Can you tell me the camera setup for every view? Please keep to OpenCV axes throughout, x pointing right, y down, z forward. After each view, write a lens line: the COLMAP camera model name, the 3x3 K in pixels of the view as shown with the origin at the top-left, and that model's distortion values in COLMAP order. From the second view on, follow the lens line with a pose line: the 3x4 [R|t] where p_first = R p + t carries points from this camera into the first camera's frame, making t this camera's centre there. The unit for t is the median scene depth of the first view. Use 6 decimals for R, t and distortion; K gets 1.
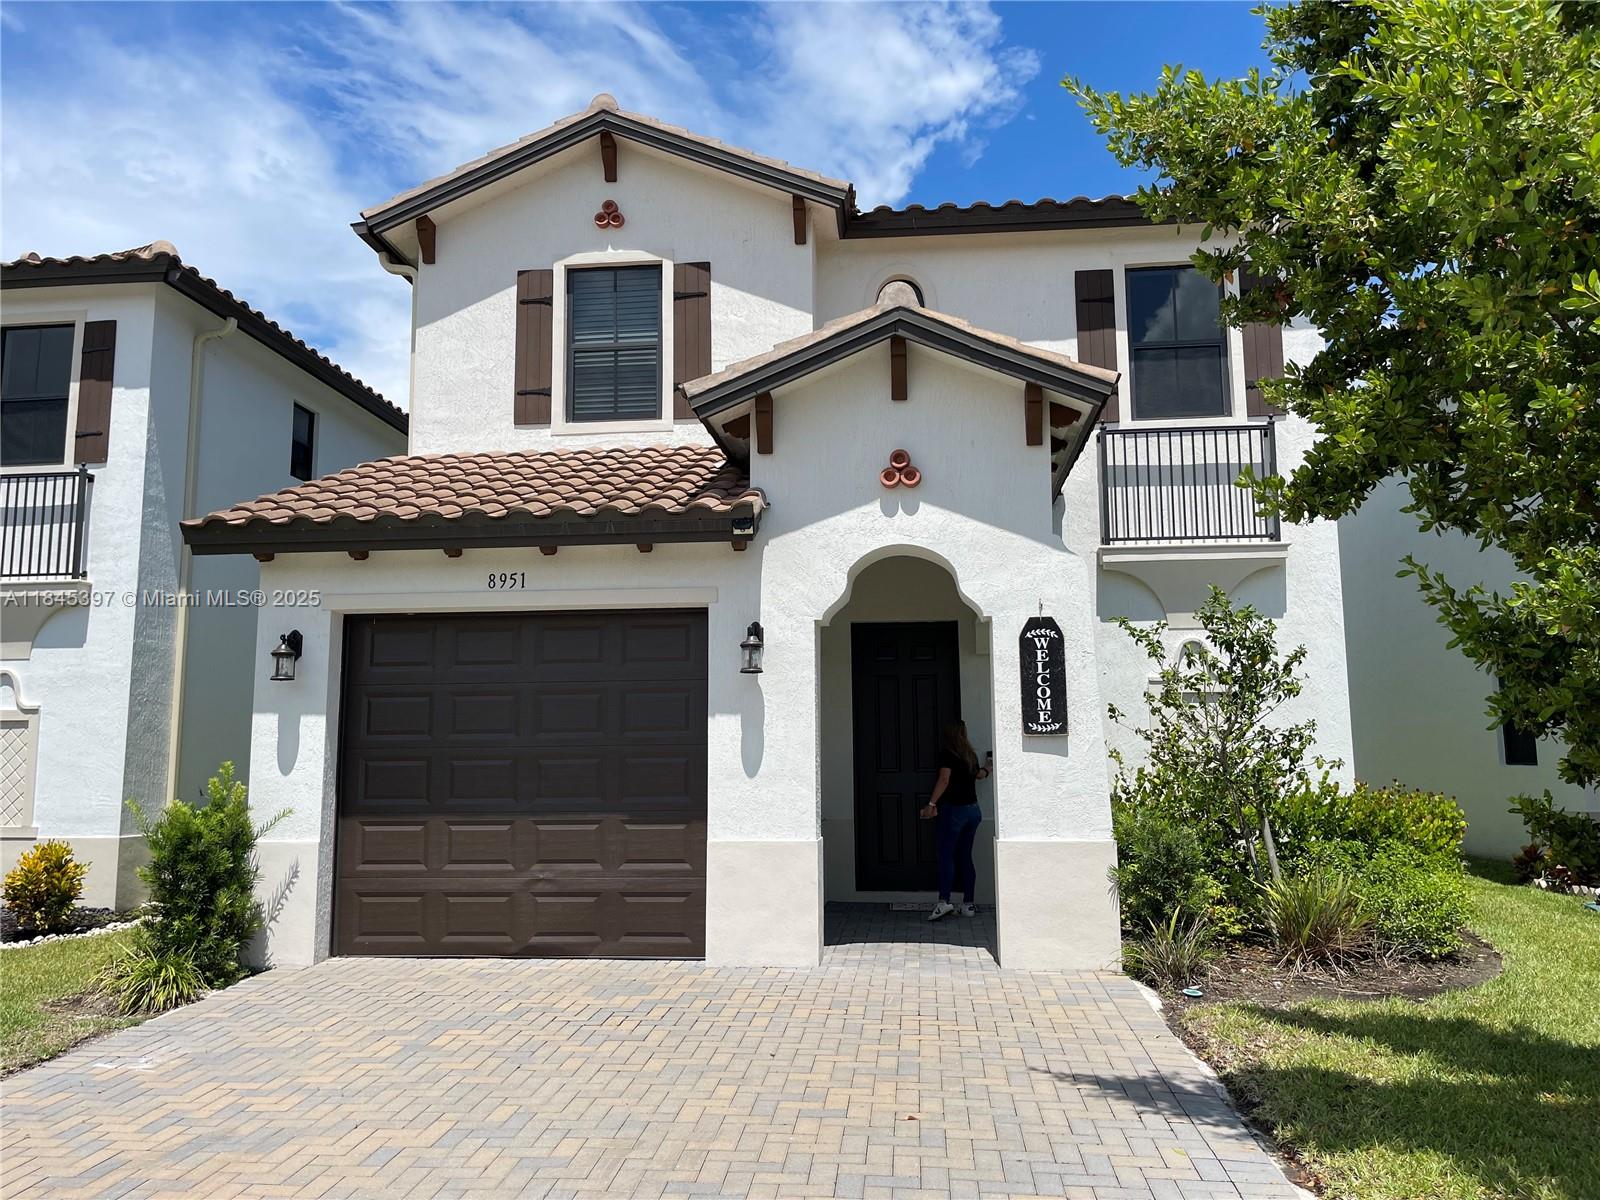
lens RADIAL K [[1207.4, 0, 810.4], [0, 1207.4, 591.9], [0, 0, 1]] dist [0.053469, -0.083711]
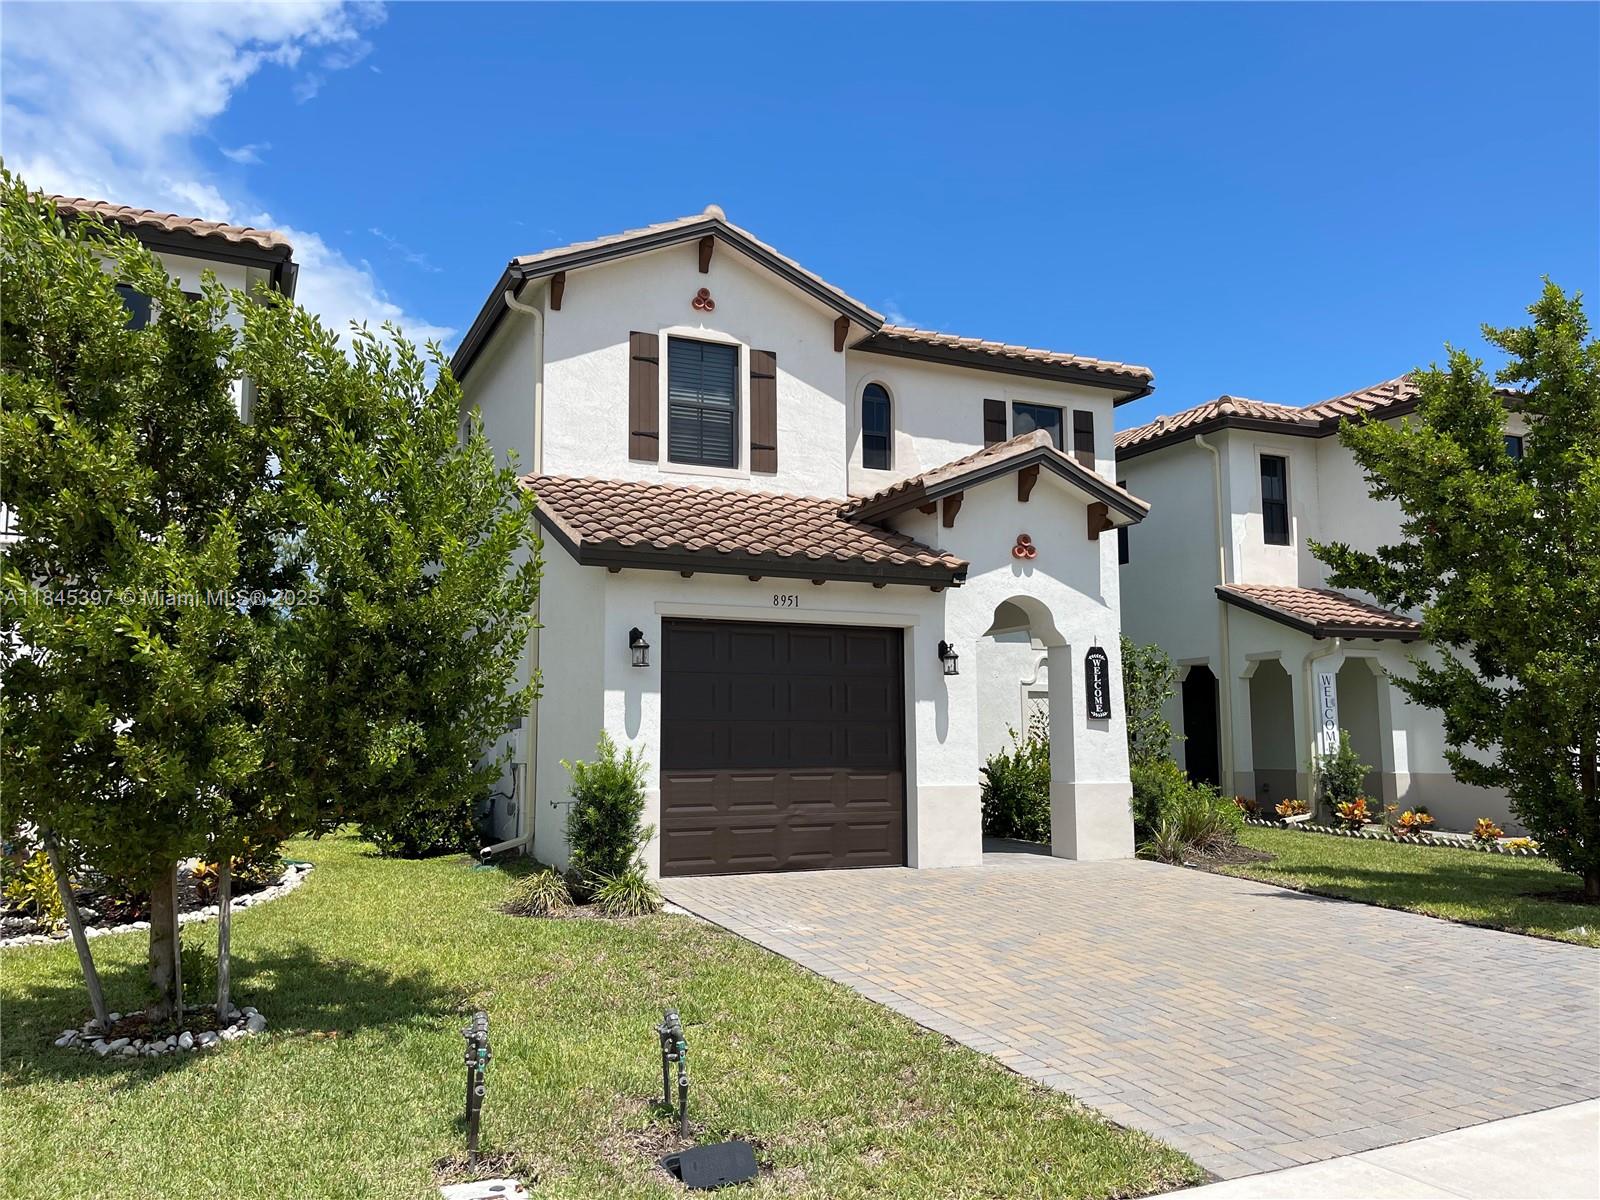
lens RADIAL K [[1205.8, 0, 789.2], [0, 1205.8, 601.9], [0, 0, 1]] dist [0.068980, -0.090647]
pose [[0.861528, 0.064592, 0.503585, -0.935710], [-0.075984, 0.997107, 0.002099, -0.010894], [-0.501992, -0.040073, 0.863943, -0.188596]]
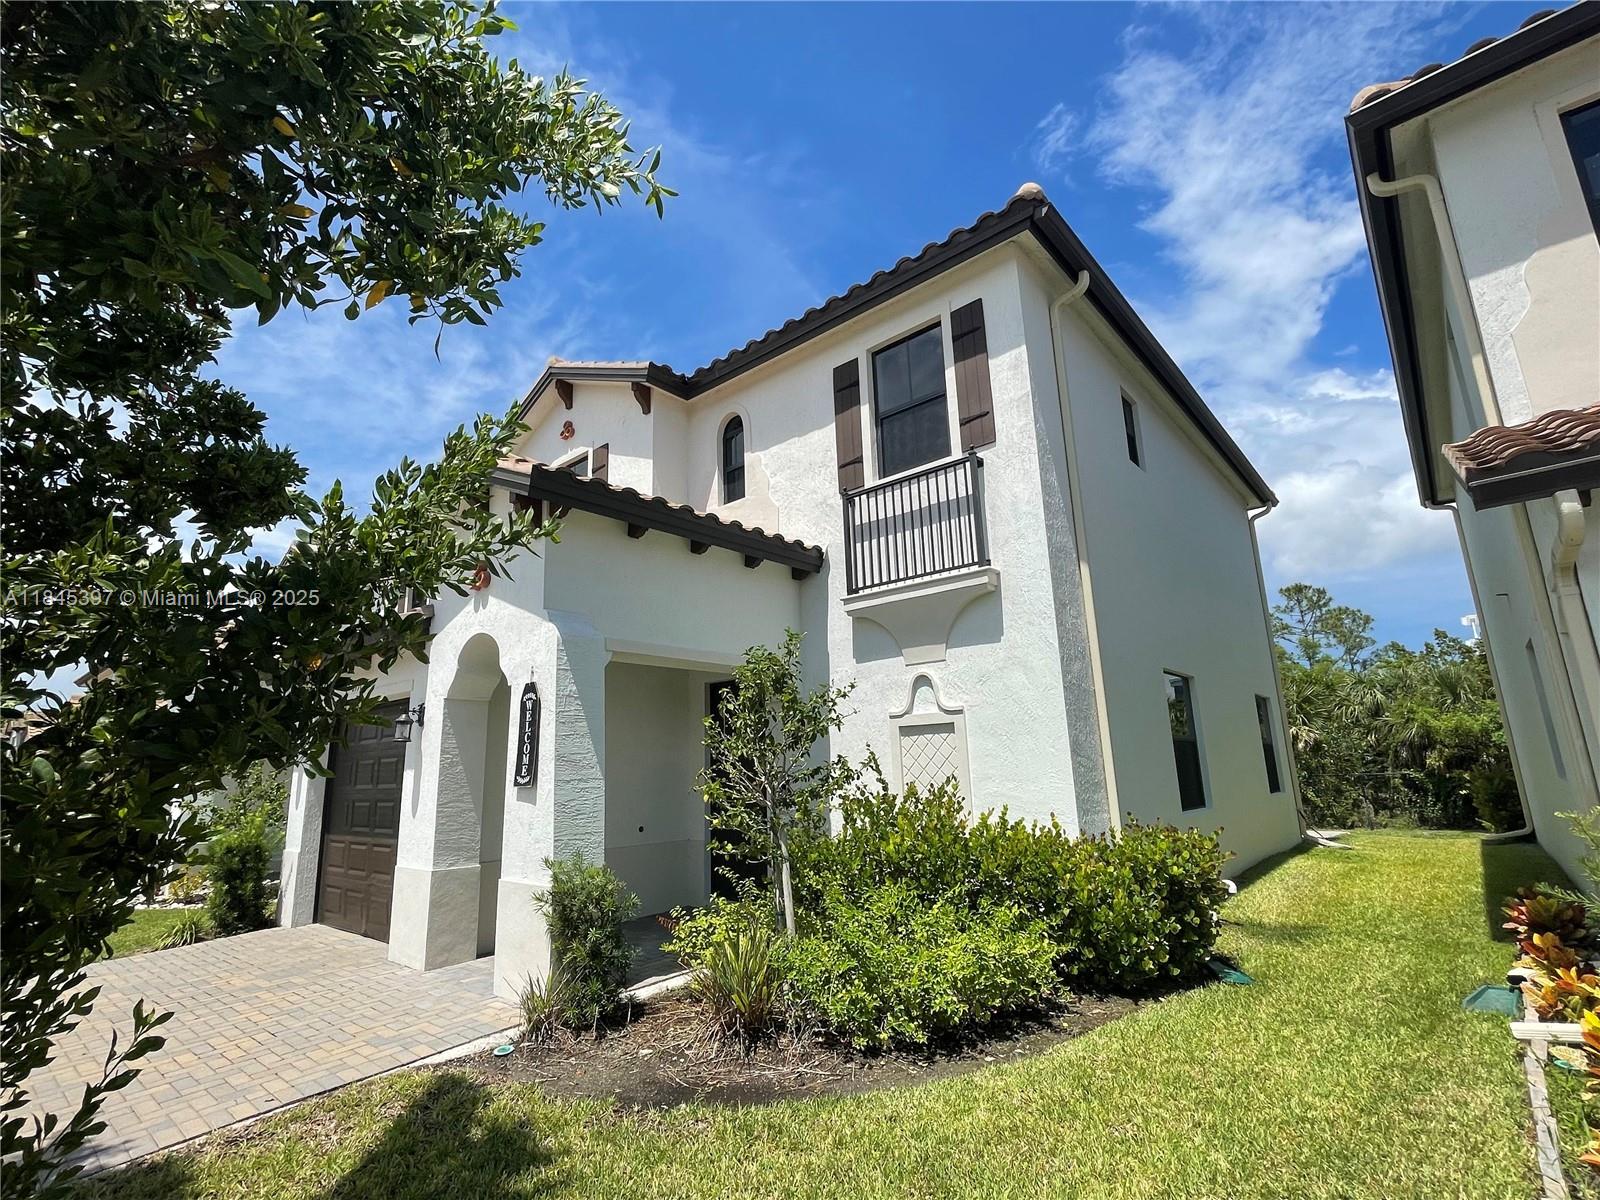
lens RADIAL K [[754.5, 0, 802.9], [0, 754.5, 598.7], [0, 0, 1]] dist [-0.001023, 0.000442]
pose [[0.816781, -0.146567, -0.558021, 0.771335], [0.105184, 0.988813, -0.105757, 0.042844], [0.567279, 0.027685, 0.823060, 0.521258]]
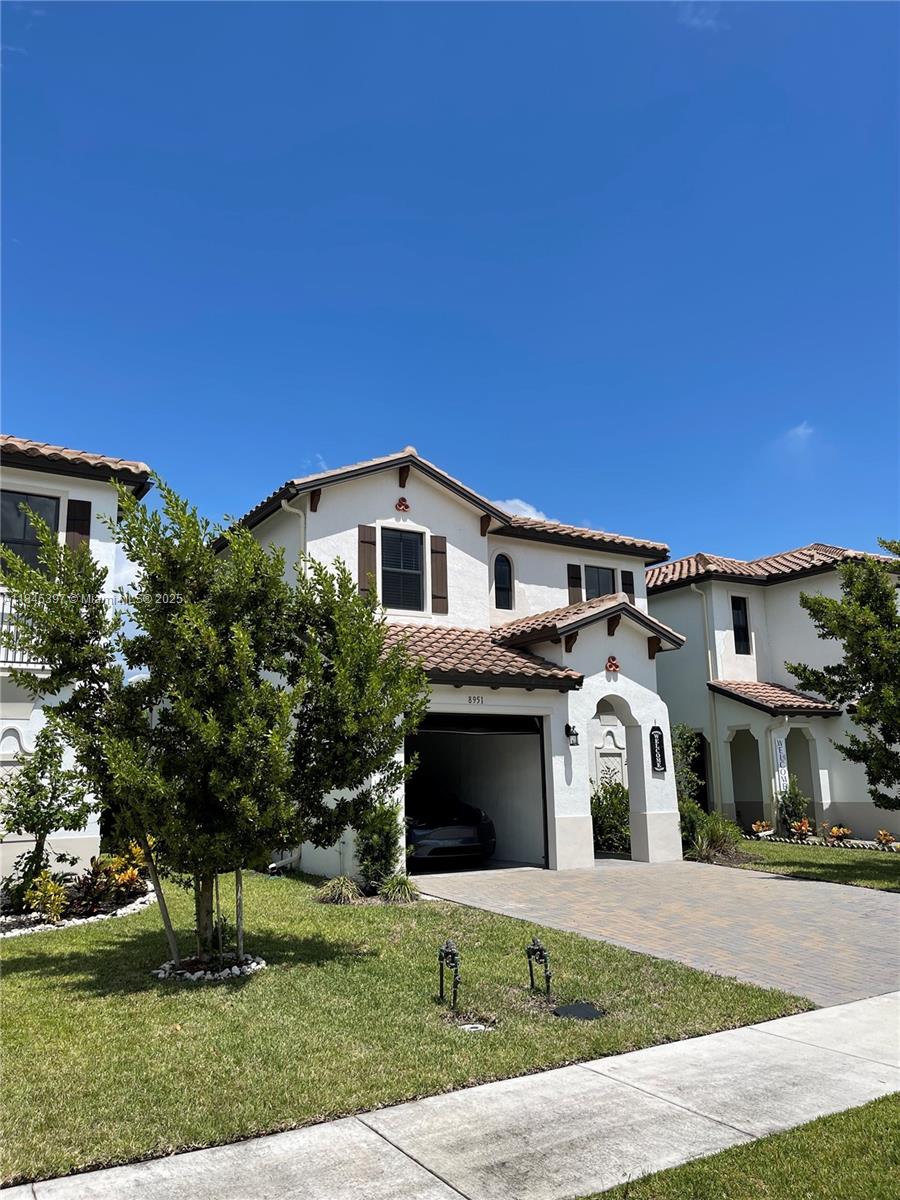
lens RADIAL K [[905.6, 0, 450.0], [0, 905.6, 600.0], [0, 0, 1]] dist [0.053469, -0.083711]
pose [[0.800386, 0.112173, 0.588897, -1.274558], [-0.072025, 0.993216, -0.091296, -0.036405], [-0.595143, 0.030656, 0.803035, -0.300963]]
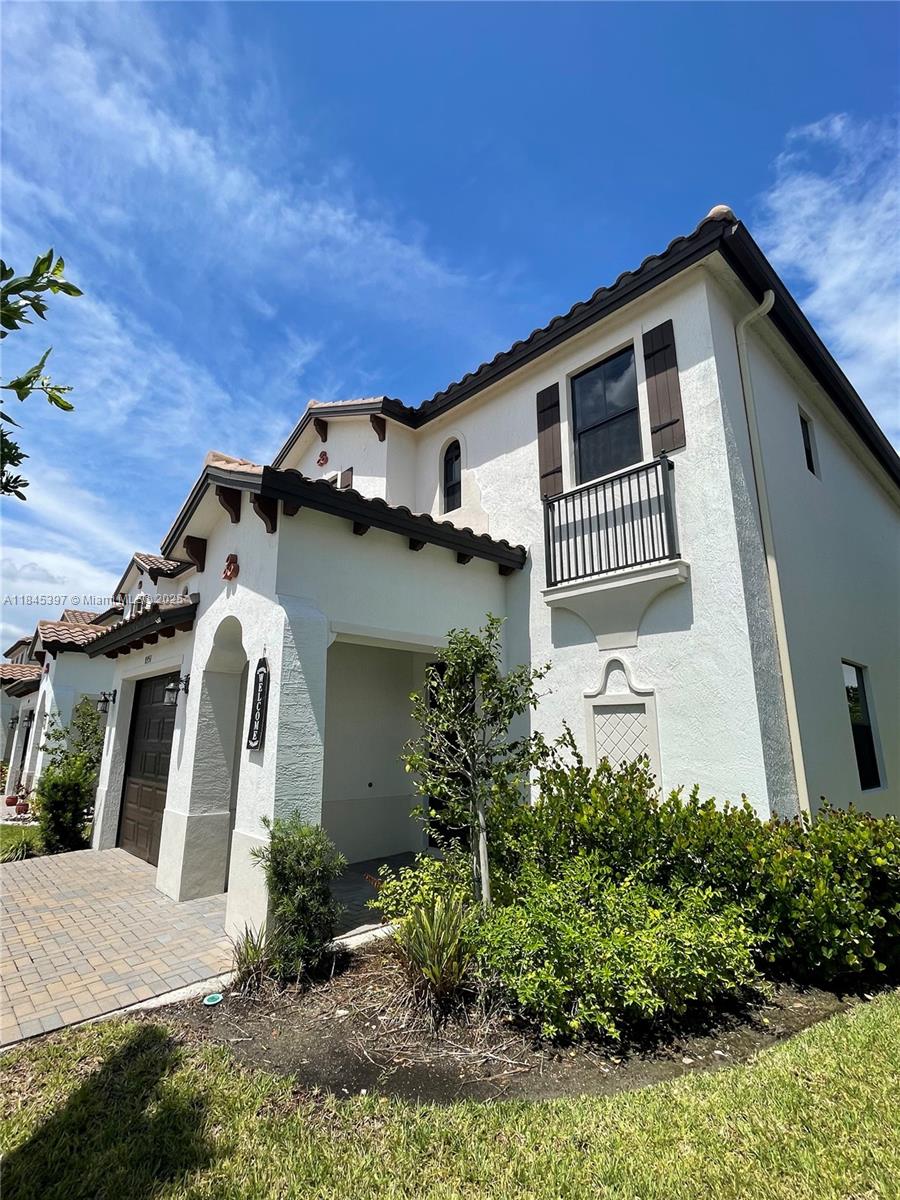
lens RADIAL K [[565.9, 0, 450.0], [0, 565.9, 600.0], [0, 0, 1]] dist [-0.001023, 0.000442]
pose [[0.743657, -0.144133, -0.652840, 0.712439], [0.083631, 0.988870, -0.123056, 0.048472], [0.663310, 0.036913, 0.747434, 0.633916]]
